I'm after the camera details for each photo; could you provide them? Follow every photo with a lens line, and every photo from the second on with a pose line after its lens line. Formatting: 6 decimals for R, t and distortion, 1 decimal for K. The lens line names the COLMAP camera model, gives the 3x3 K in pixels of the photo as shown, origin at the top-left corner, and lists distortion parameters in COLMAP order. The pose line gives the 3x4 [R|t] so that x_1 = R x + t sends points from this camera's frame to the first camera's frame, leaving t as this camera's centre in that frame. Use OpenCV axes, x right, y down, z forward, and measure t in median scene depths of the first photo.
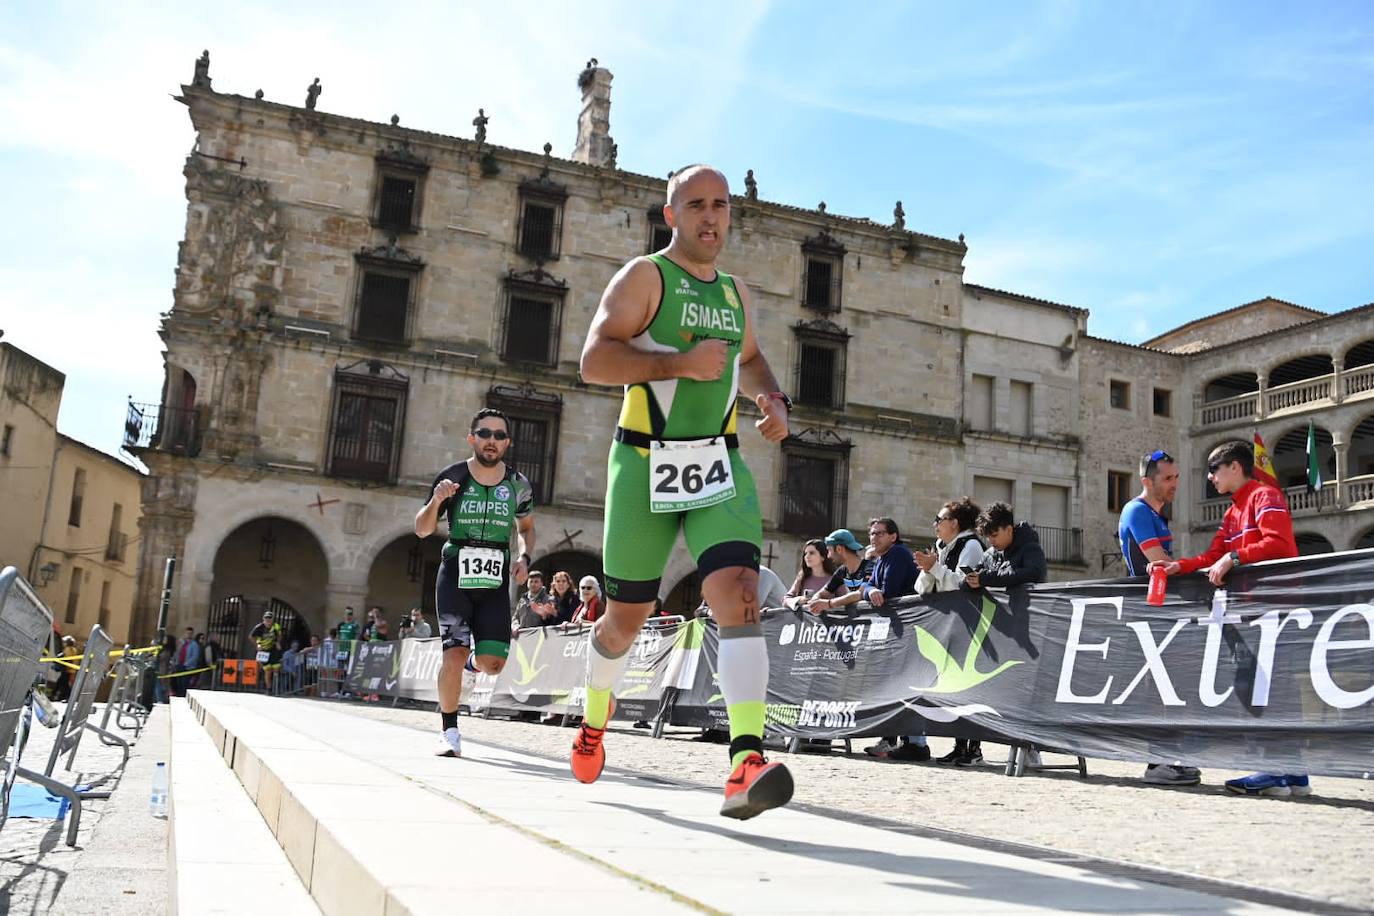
lens RADIAL K [[1336.6, 0, 687.0], [0, 1336.6, 458.0], [0, 0, 1]] dist [-0.136784, 0.185258]
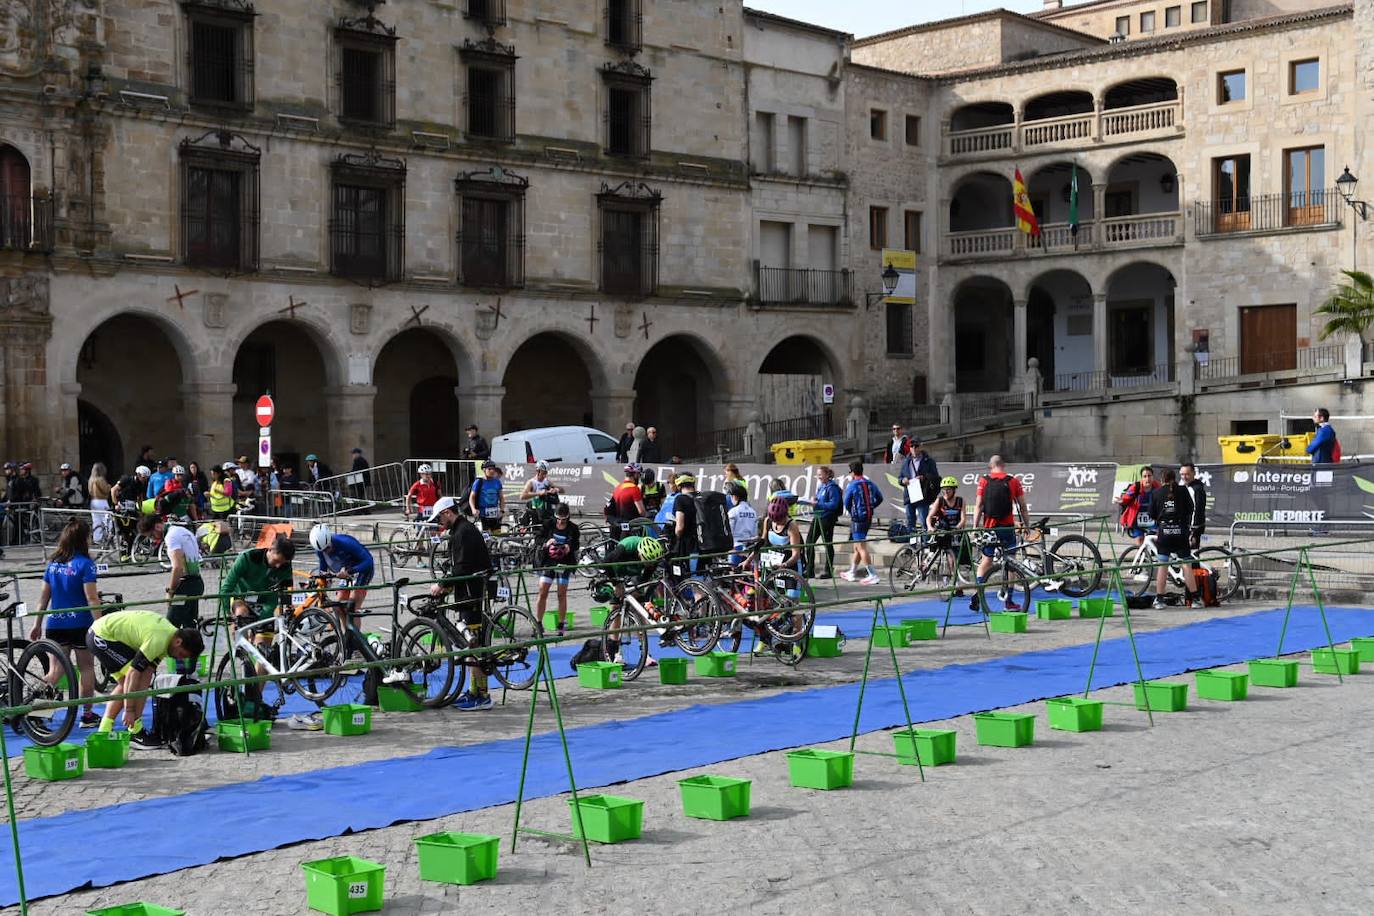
lens RADIAL K [[1962.5, 0, 687.0], [0, 1962.5, 458.0], [0, 0, 1]] dist [0.095611, 0.061505]
pose [[0.914034, -0.077345, 0.398195, -0.473269], [-0.007560, 0.978234, 0.207365, -0.129869], [-0.405566, -0.192549, 0.893555, -0.332330]]
